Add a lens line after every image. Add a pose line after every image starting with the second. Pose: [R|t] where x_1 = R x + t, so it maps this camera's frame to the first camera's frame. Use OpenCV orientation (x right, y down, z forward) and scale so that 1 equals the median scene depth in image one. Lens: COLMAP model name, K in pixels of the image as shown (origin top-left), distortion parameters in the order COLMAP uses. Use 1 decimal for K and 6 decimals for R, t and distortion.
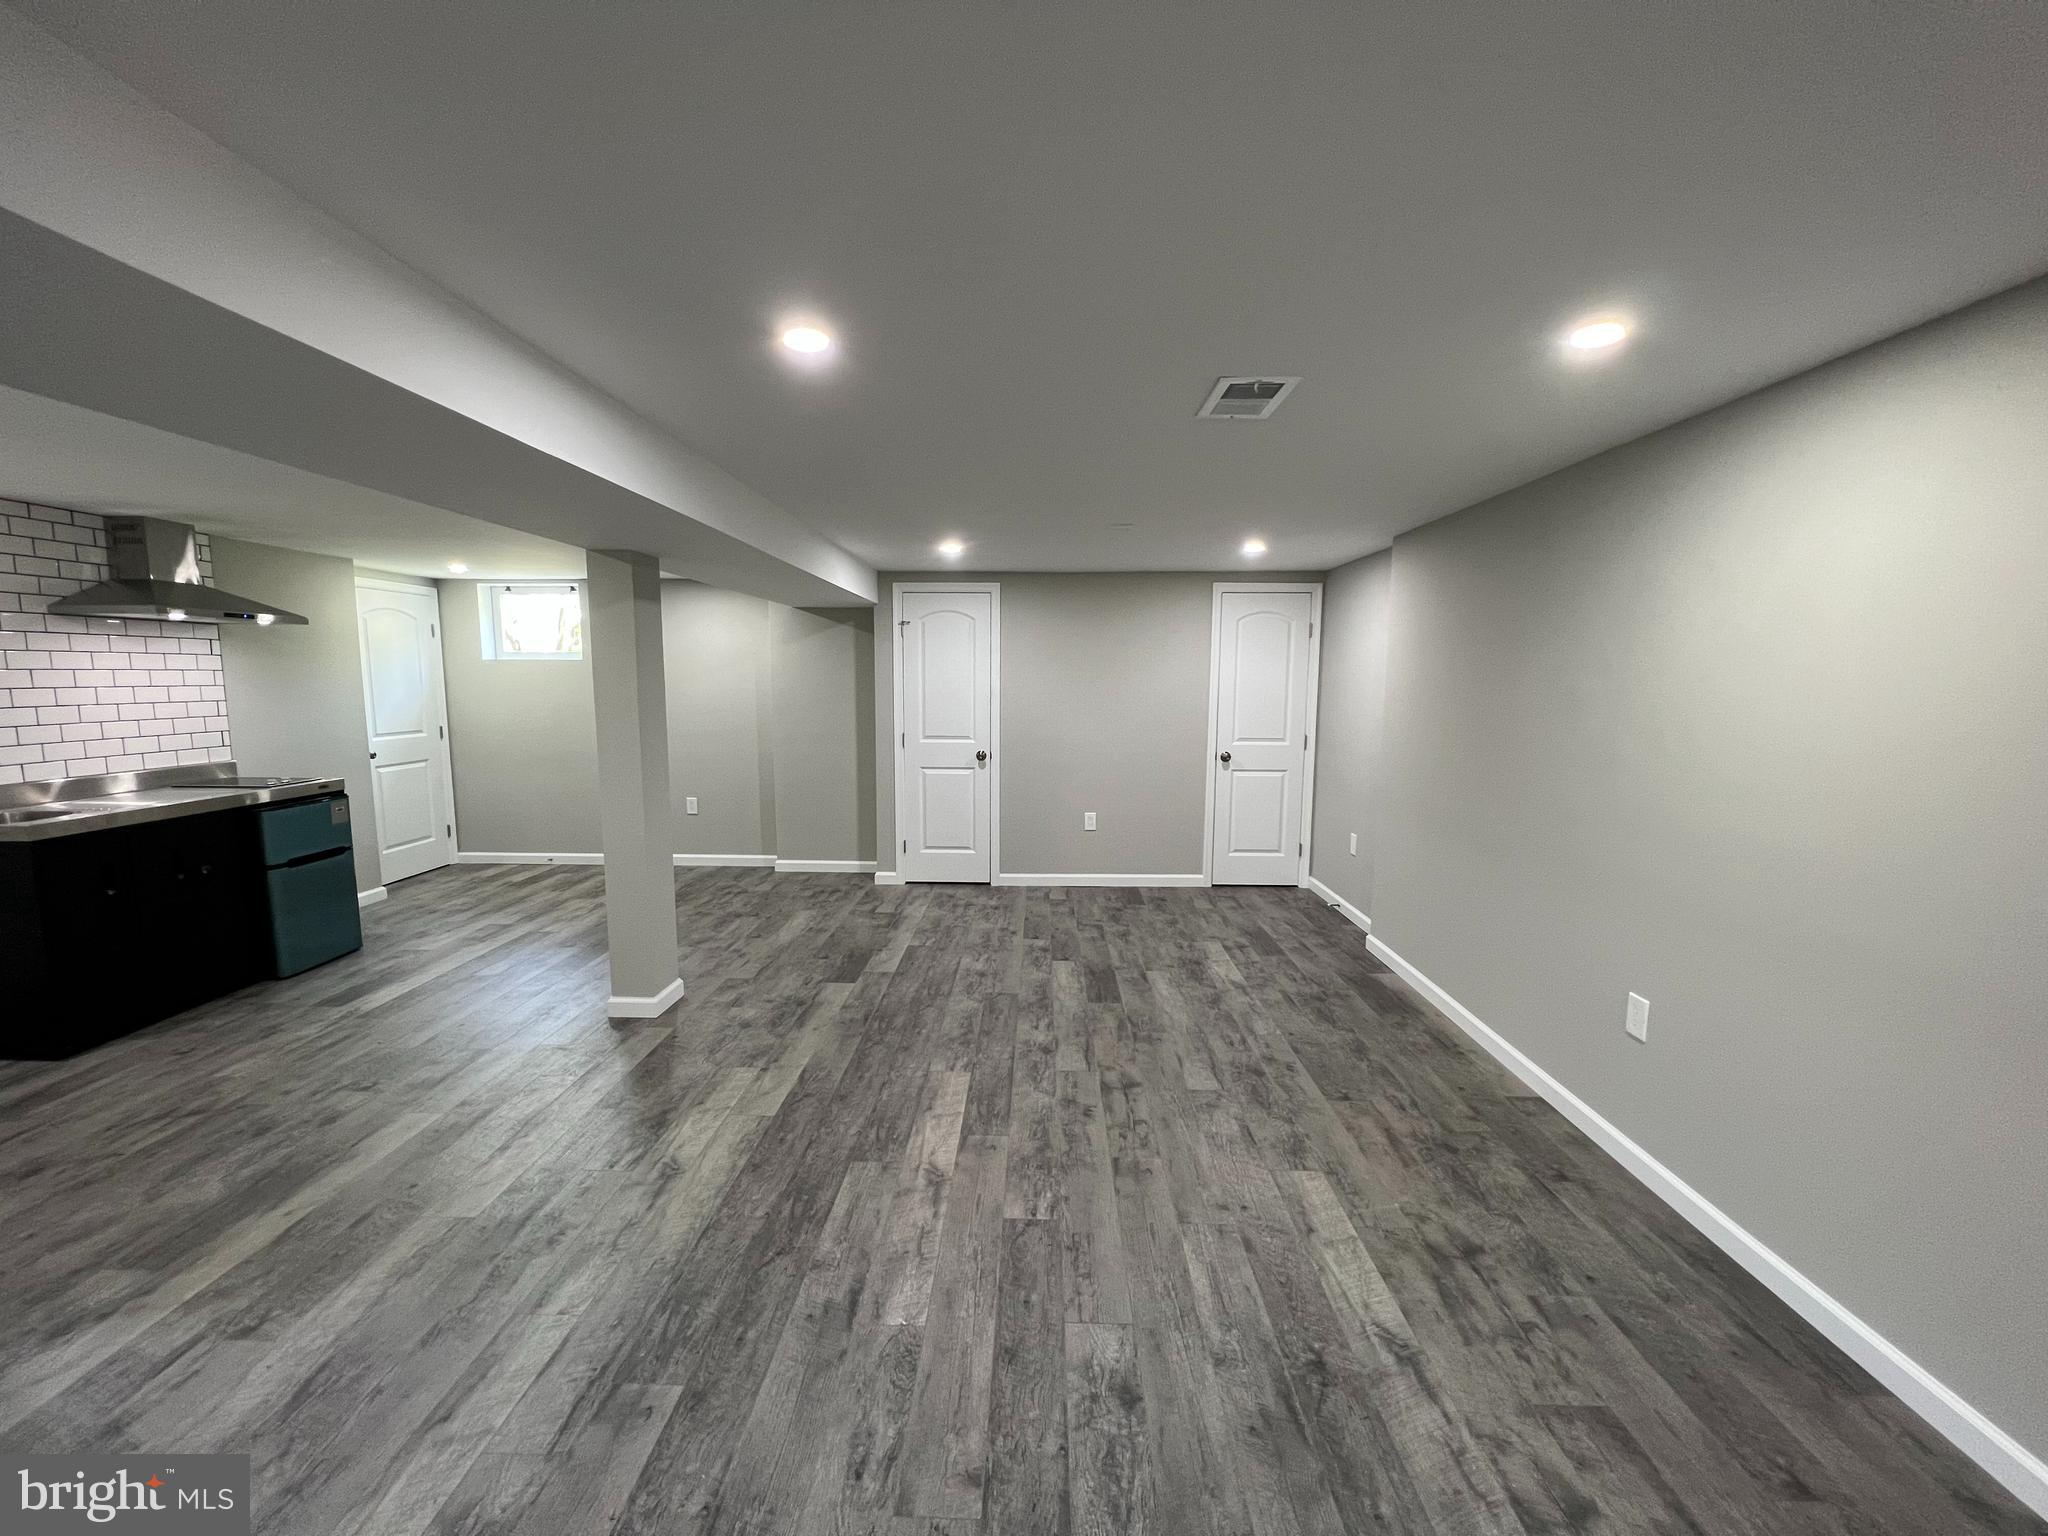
lens RADIAL K [[808.5, 0, 1029.4], [0, 808.5, 772.3], [0, 0, 1]] dist [-0.003964, 0.001347]
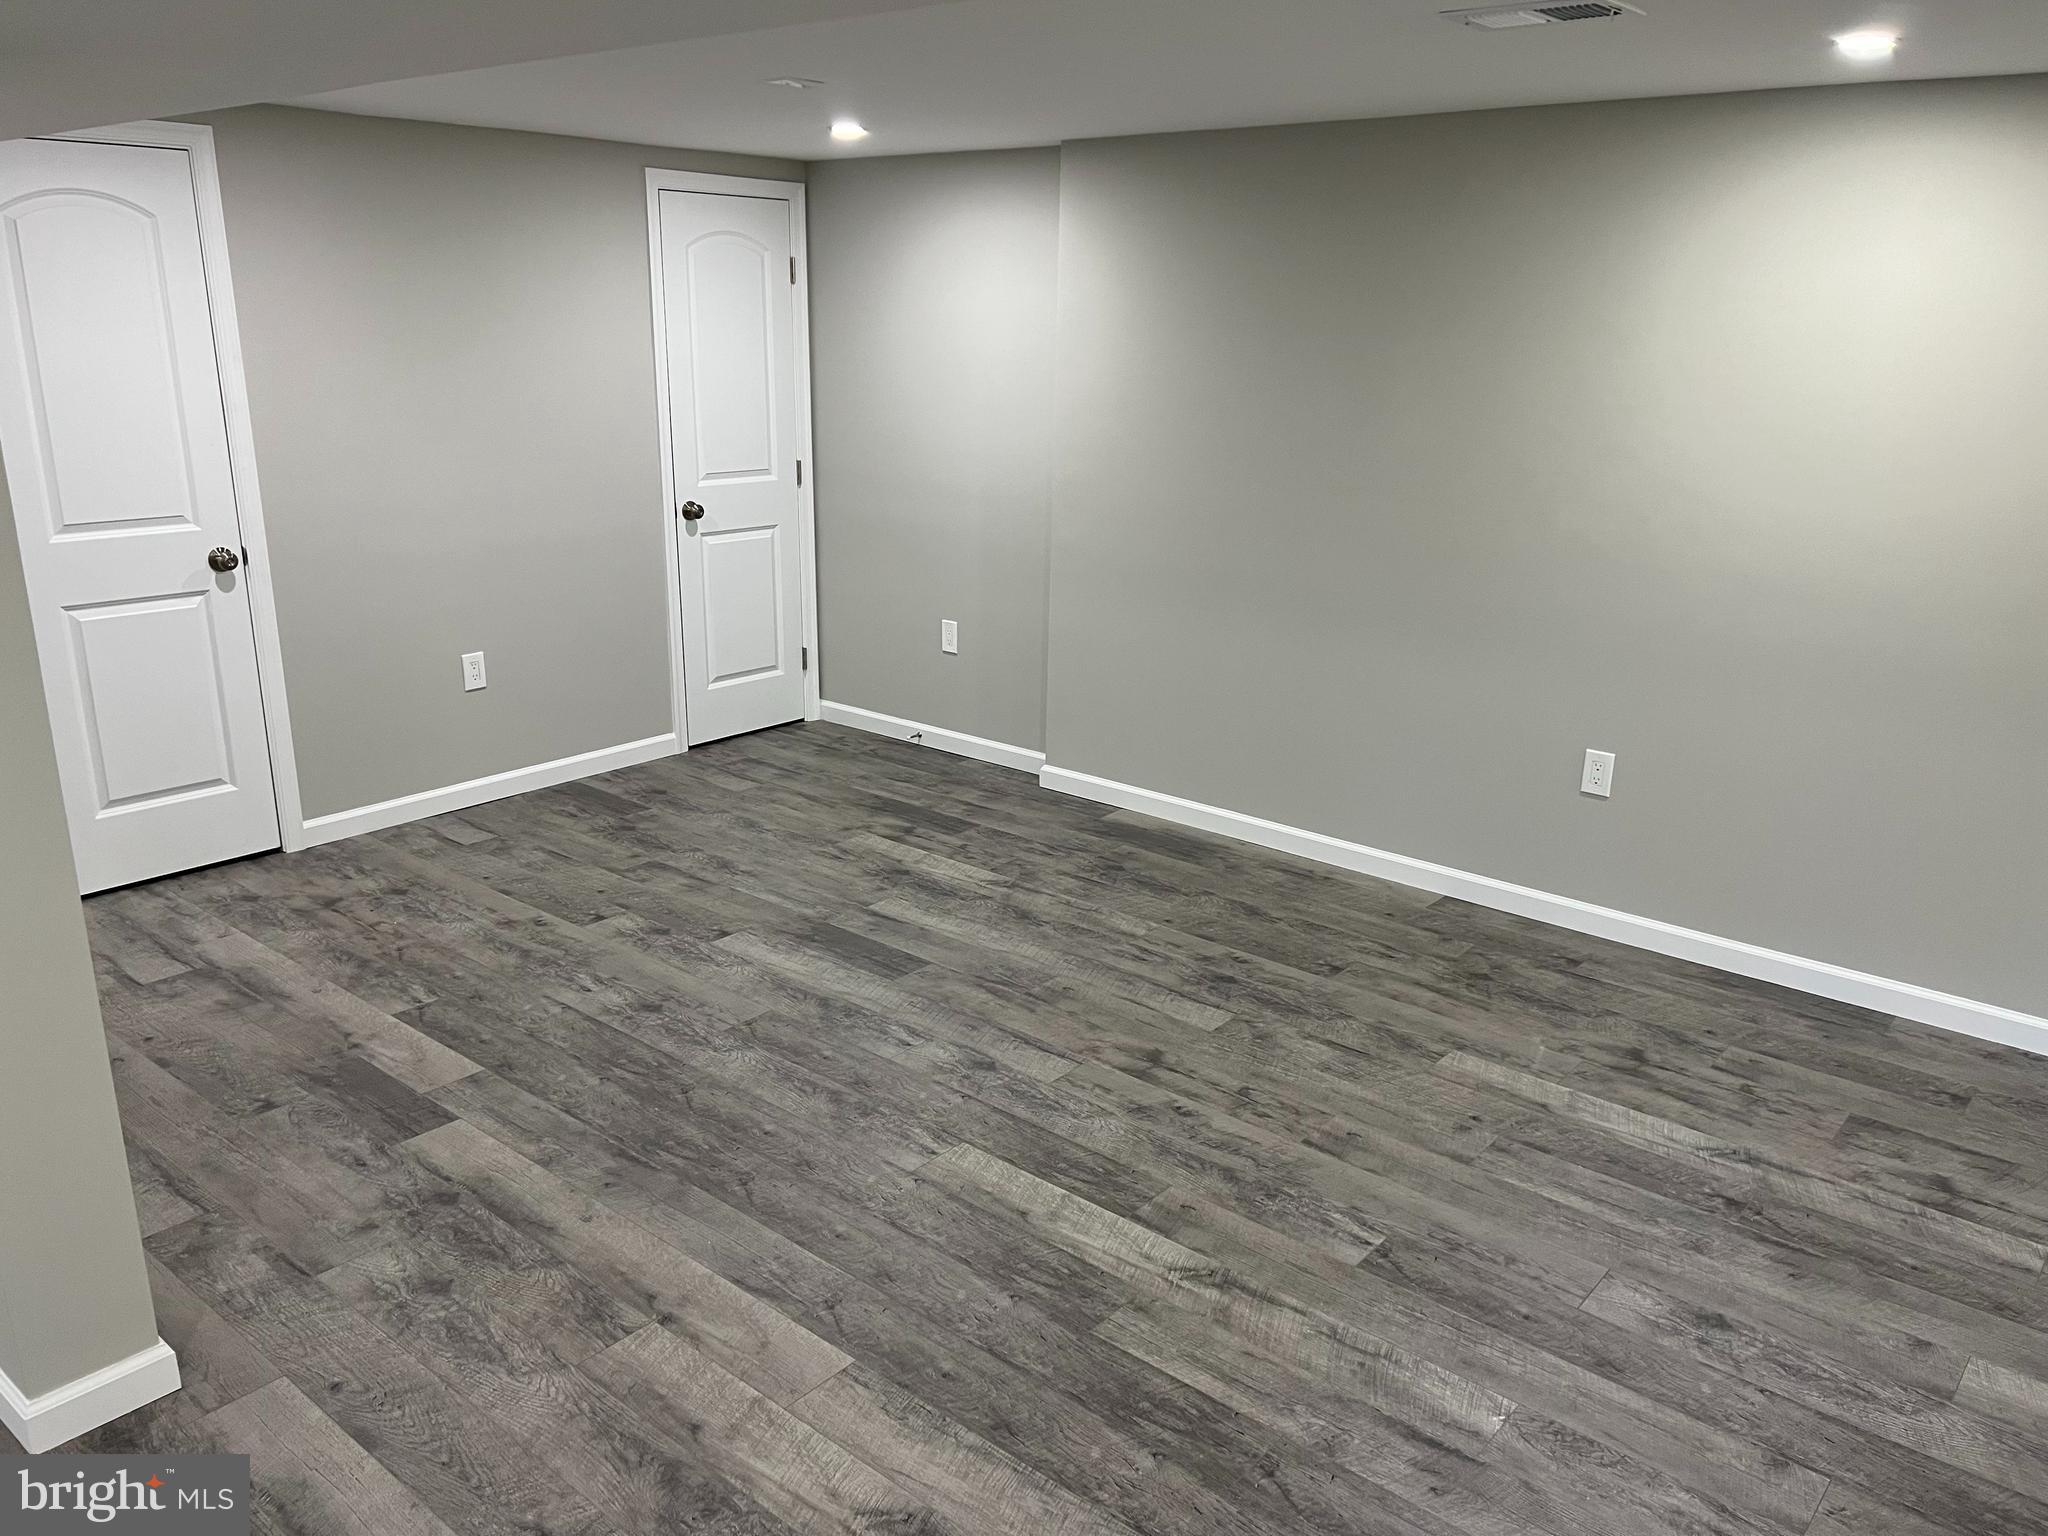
lens RADIAL K [[1521.1, 0, 1008.0], [0, 1521.1, 764.2], [0, 0, 1]] dist [0.063912, -0.069092]
pose [[0.632461, -0.215238, 0.744087, -0.612320], [0.075333, 0.973156, 0.217467, -0.088176], [-0.770920, -0.081485, 0.631698, 0.254935]]
